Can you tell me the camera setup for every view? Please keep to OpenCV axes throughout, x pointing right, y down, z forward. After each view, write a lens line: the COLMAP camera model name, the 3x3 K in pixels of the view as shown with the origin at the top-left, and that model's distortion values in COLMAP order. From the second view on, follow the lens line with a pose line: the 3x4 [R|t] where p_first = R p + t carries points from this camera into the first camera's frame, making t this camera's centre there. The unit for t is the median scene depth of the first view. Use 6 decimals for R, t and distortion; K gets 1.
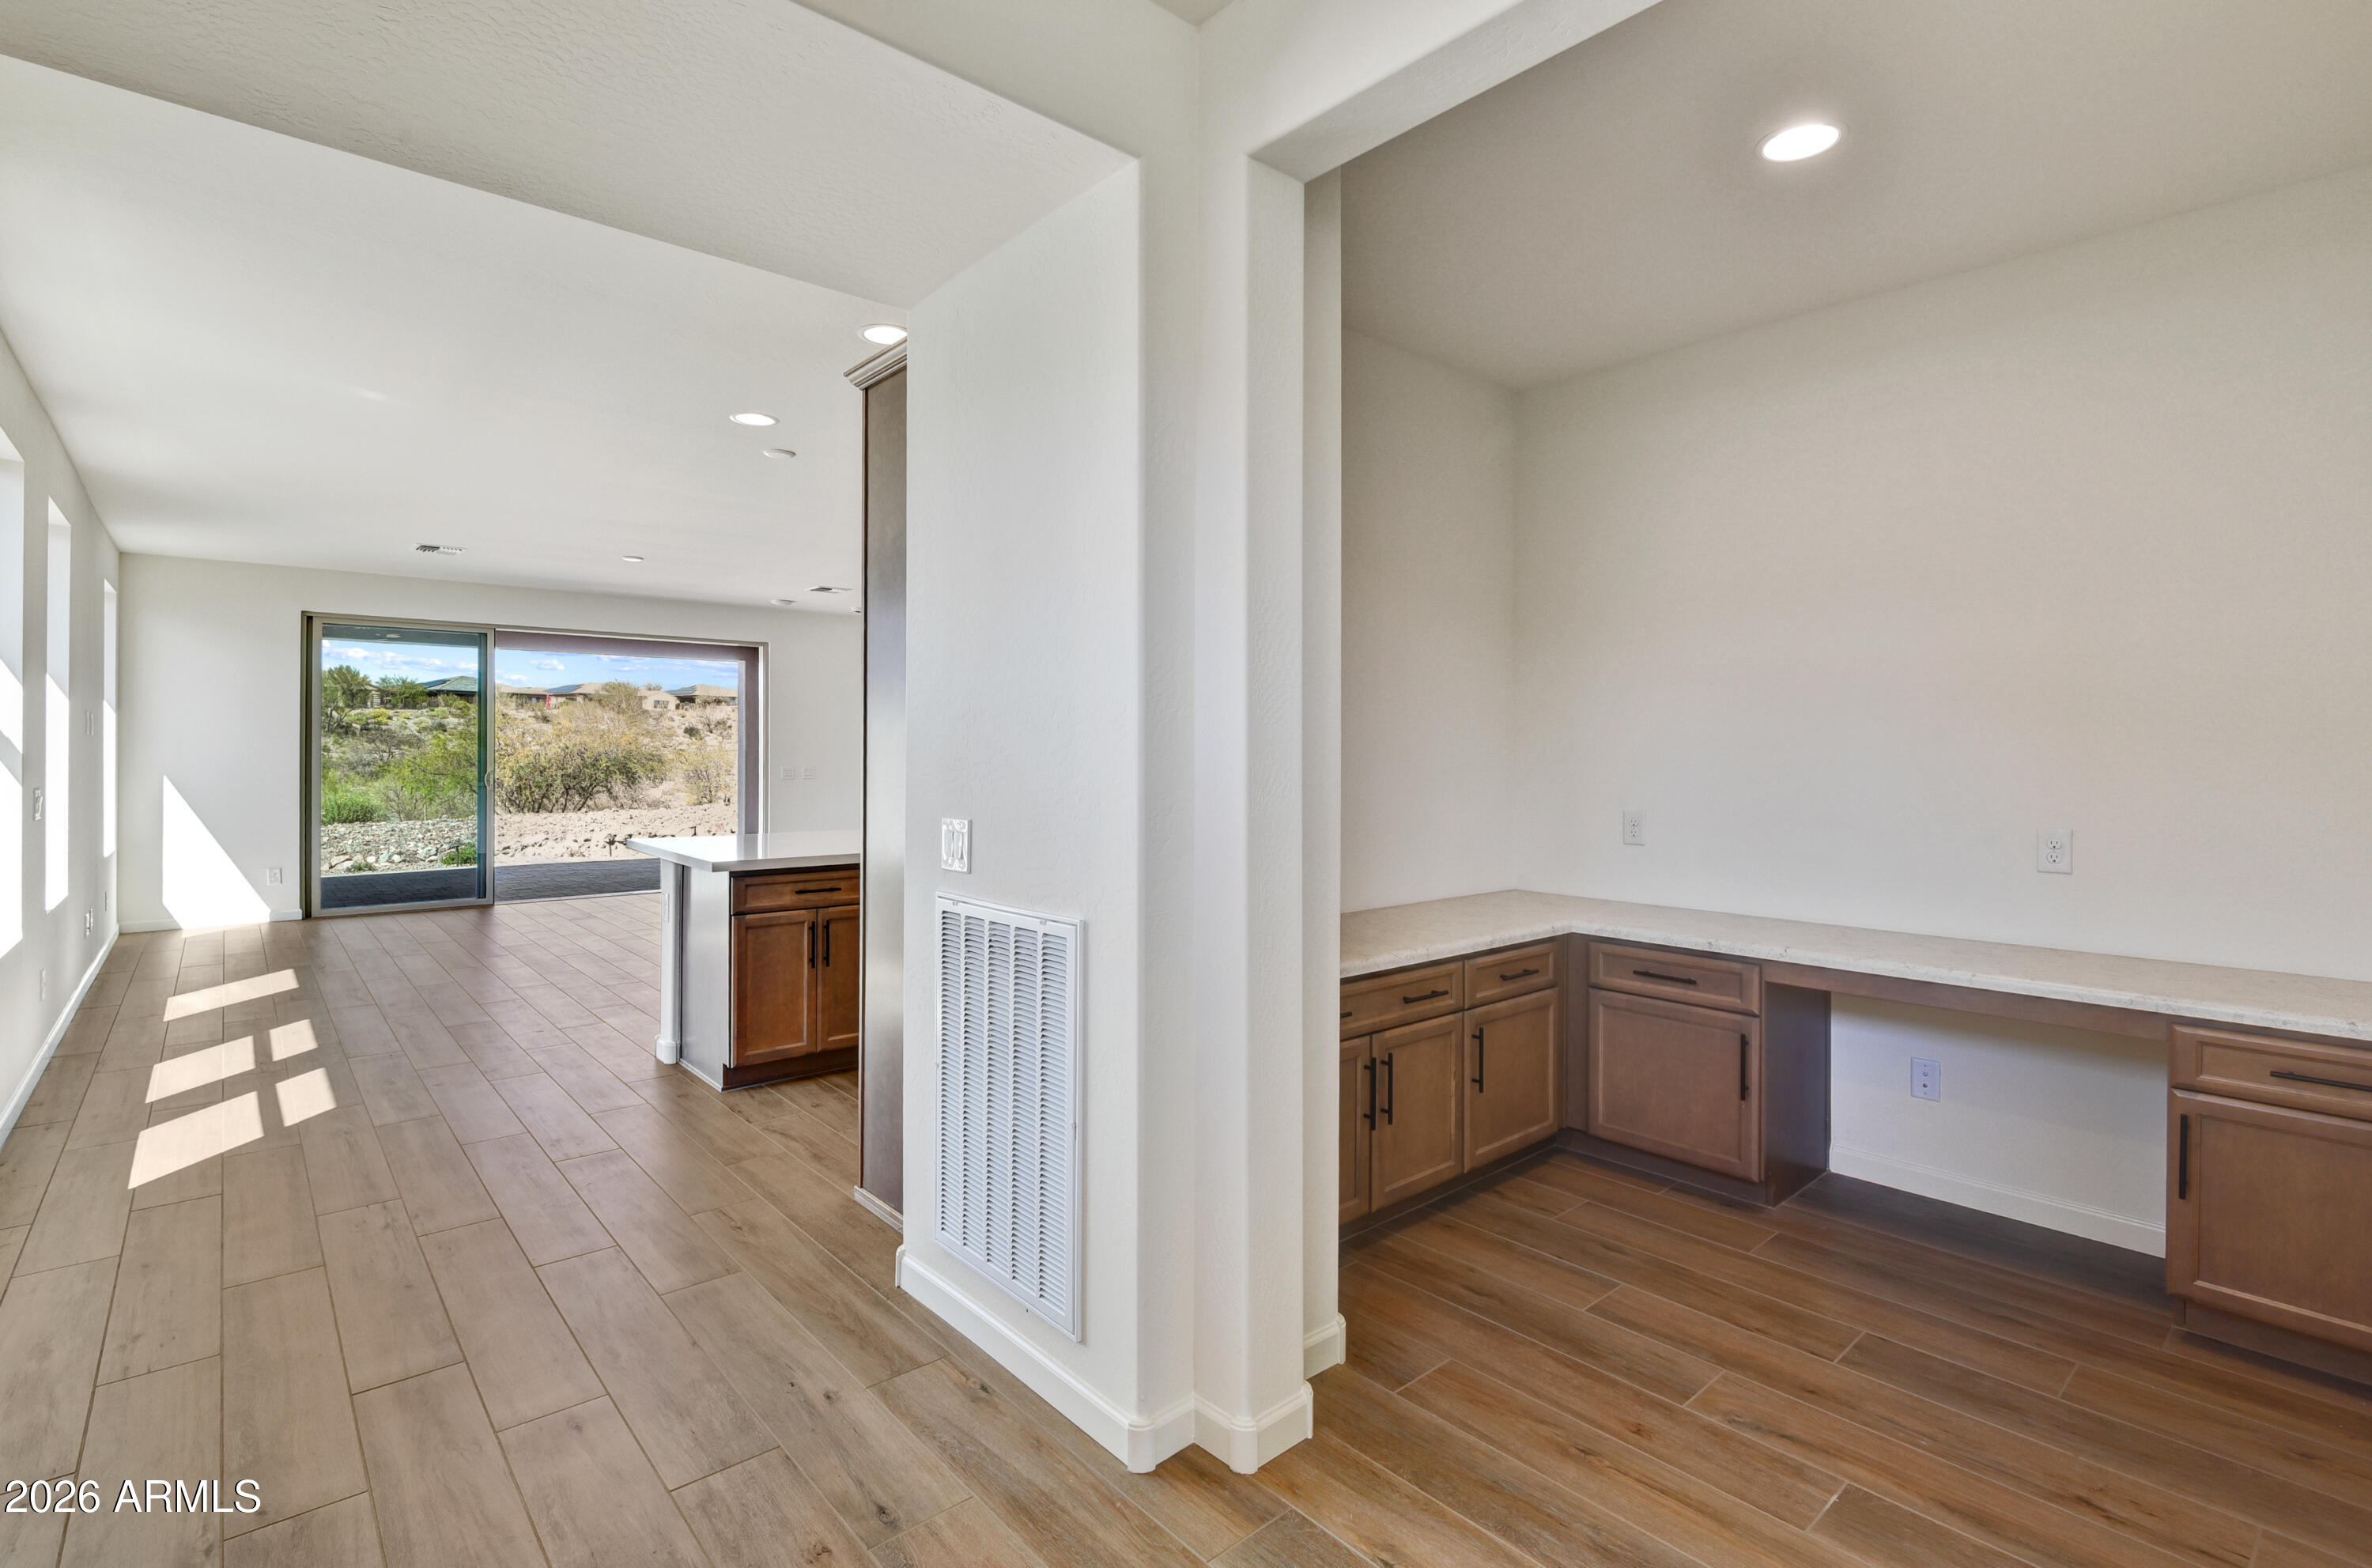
lens RADIAL K [[1091.2, 0, 1176.4], [0, 1091.2, 749.1], [0, 0, 1]] dist [0.003378, -0.006997]
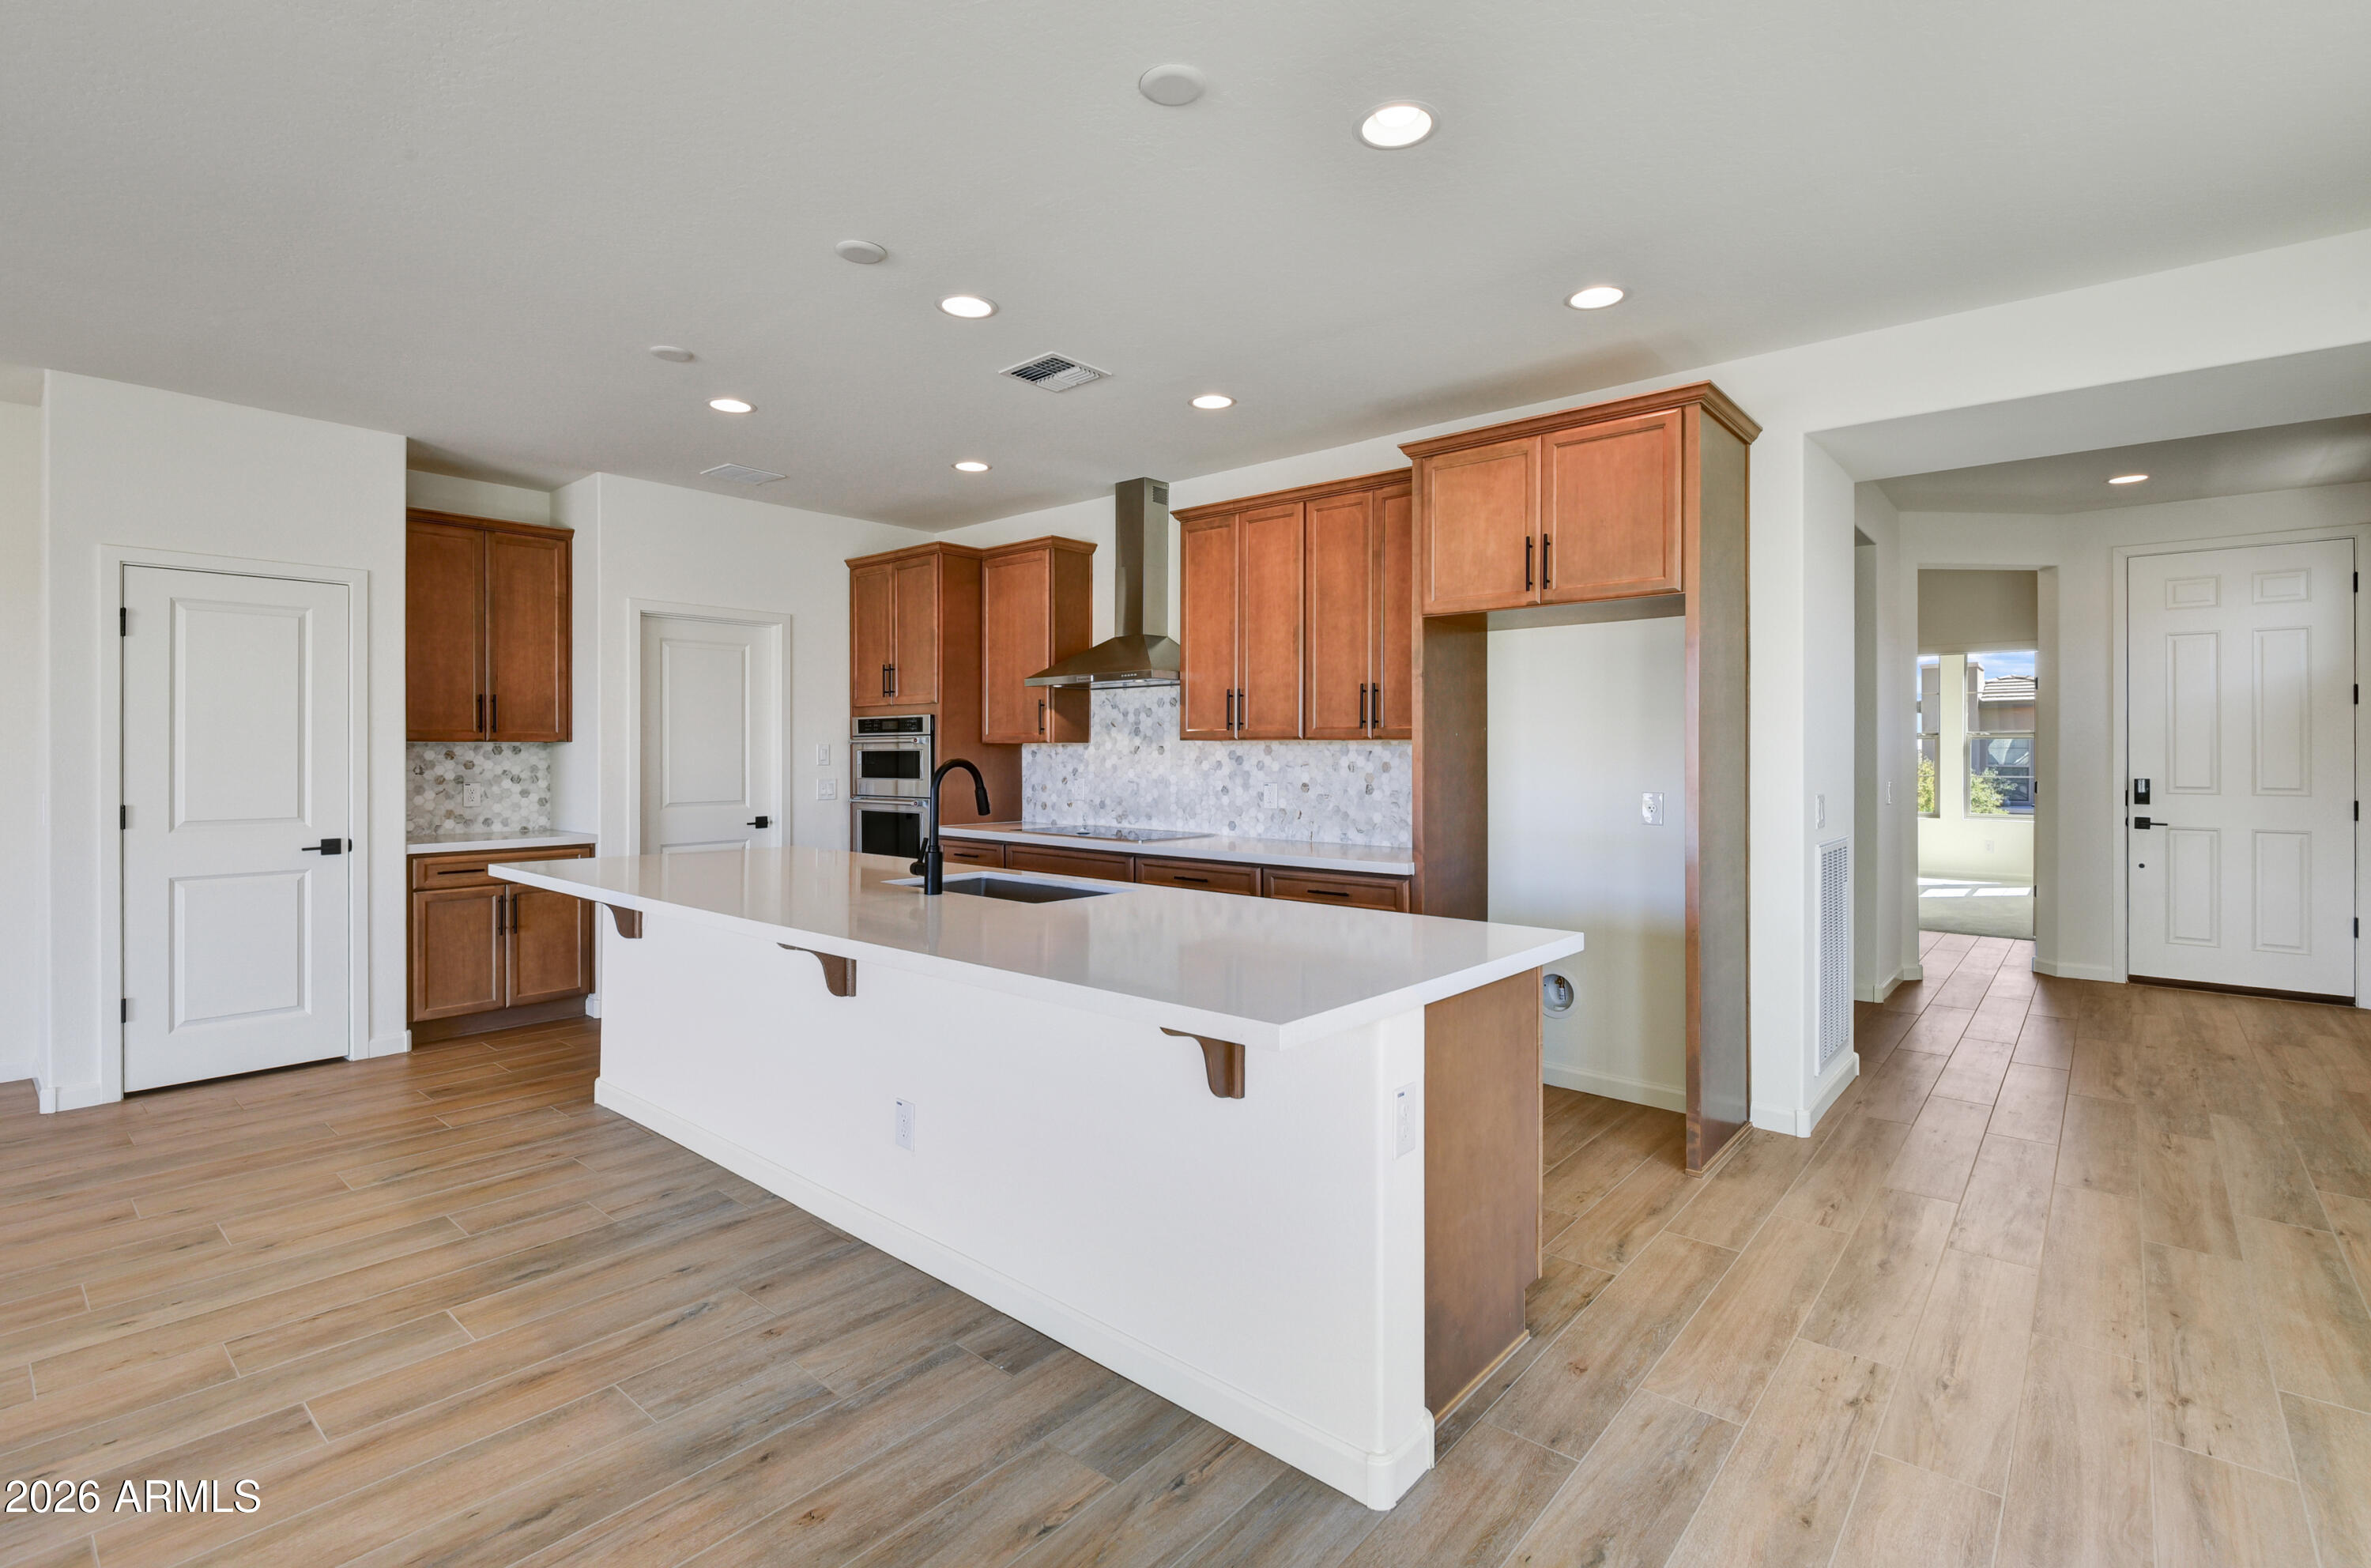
lens RADIAL K [[1090.7, 0, 1175.9], [0, 1090.7, 749.1], [0, 0, 1]] dist [0.003378, -0.006997]
pose [[-0.139997, -0.000845, 0.990151, -0.473549], [-0.003169, 0.999995, 0.000406, 0.000575], [-0.990147, -0.003081, -0.139999, 0.622500]]
